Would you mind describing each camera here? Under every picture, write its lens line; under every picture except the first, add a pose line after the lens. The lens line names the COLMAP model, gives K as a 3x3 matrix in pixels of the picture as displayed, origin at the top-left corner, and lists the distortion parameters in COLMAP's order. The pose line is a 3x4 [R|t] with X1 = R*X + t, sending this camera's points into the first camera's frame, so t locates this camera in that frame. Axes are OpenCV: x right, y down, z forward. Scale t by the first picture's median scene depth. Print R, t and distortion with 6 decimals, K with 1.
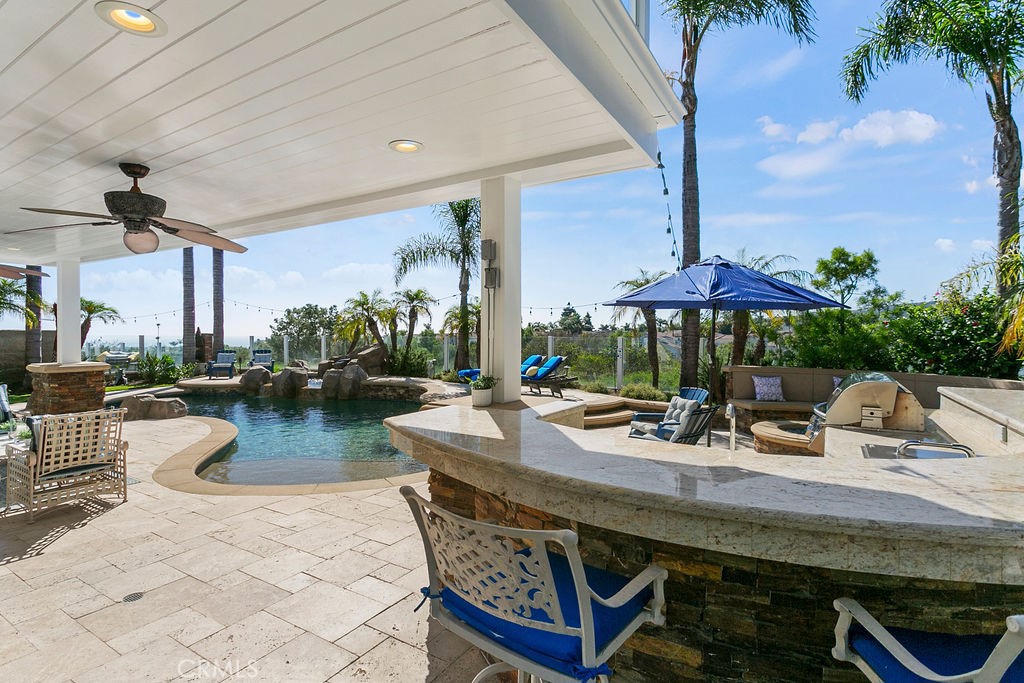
lens RADIAL K [[502.5, 0, 509.2], [0, 502.5, 340.1], [0, 0, 1]] dist [-0.000945, 0.000451]
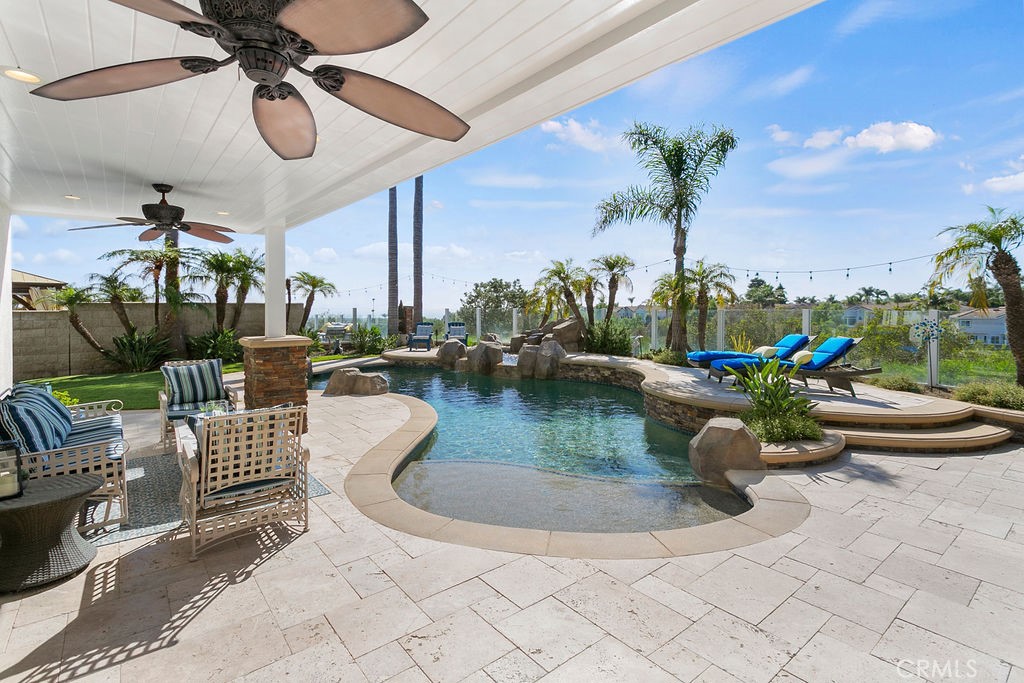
lens RADIAL K [[493.6, 0, 512.1], [0, 493.6, 312.9], [0, 0, 1]] dist [0.003561, 0.000809]
pose [[0.944061, 0.003500, -0.329754, -0.129071], [-0.003698, 0.999993, 0.000025, 0.000199], [0.329752, 0.001196, 0.944067, 0.222221]]
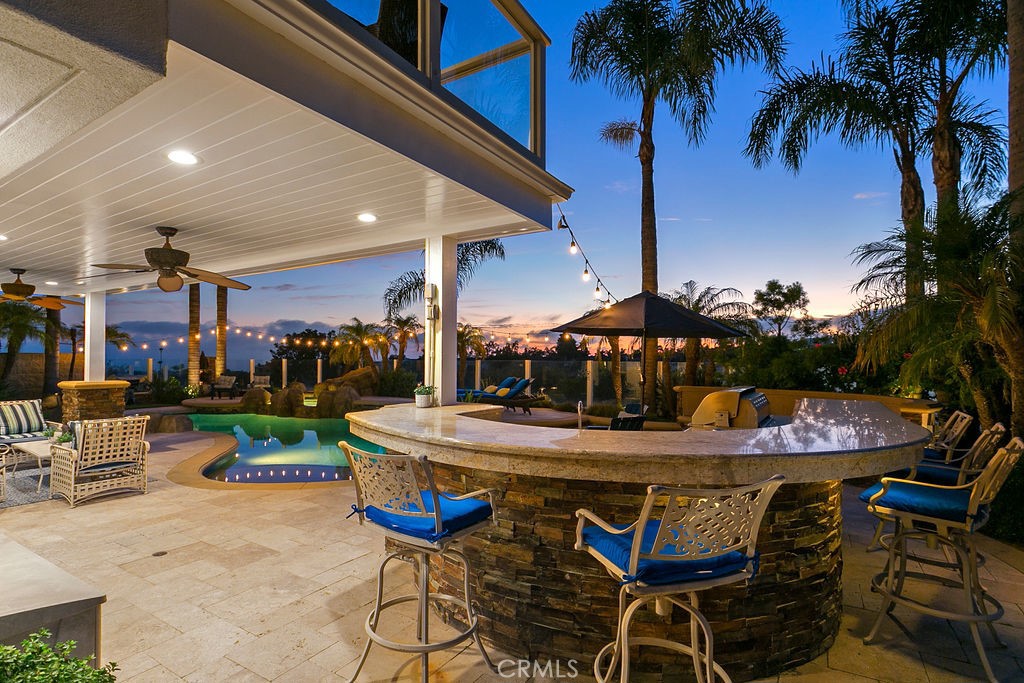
lens RADIAL K [[499.3, 0, 505.7], [0, 499.3, 353.1], [0, 0, 1]] dist [-0.000763, -0.000223]
pose [[0.999990, 0.002168, -0.003979, 0.056188], [-0.002264, 0.999699, -0.024447, 0.005799], [0.003925, 0.024456, 0.999693, -0.109996]]
